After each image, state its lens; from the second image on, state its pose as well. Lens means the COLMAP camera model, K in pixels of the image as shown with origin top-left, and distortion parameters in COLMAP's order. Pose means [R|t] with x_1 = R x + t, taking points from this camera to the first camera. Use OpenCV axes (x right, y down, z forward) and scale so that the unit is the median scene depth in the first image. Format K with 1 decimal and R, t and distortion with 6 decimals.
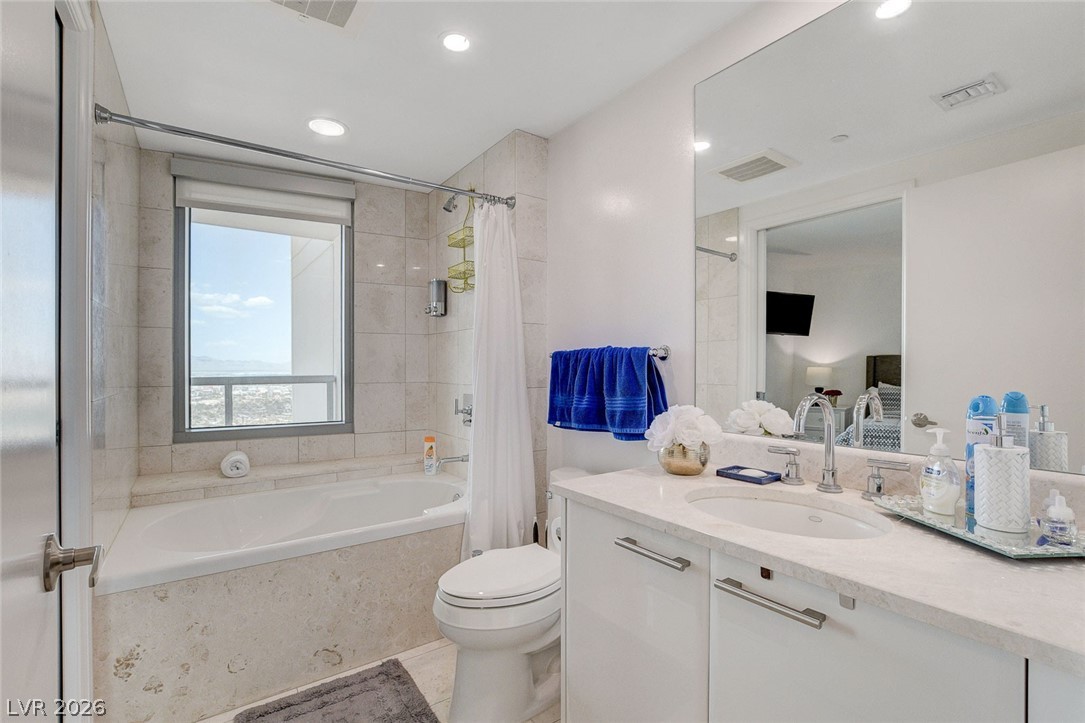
lens RADIAL K [[490.4, 0, 545.9], [0, 490.4, 365.9], [0, 0, 1]] dist [-0.015450, 0.004918]
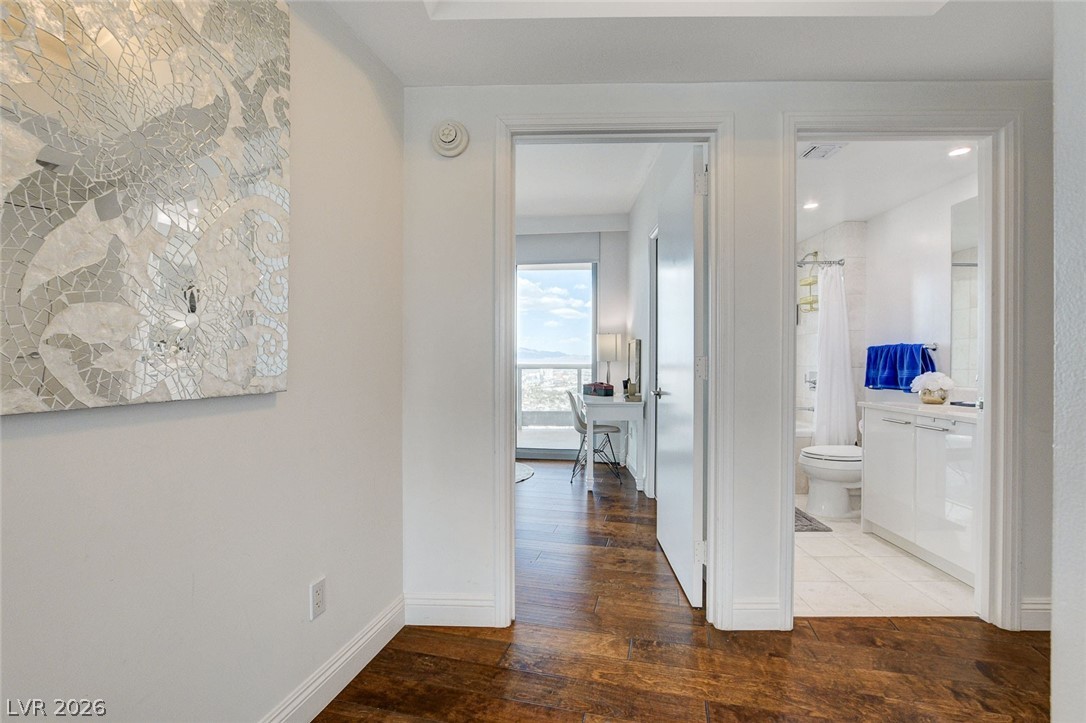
lens RADIAL K [[490.8, 0, 539.6], [0, 490.8, 359.2], [0, 0, 1]] dist [-0.015450, 0.004918]
pose [[0.799826, 0.003992, -0.600218, 0.132033], [-0.005250, 0.999986, -0.000346, 0.026067], [0.600208, 0.003428, 0.799836, -1.214746]]
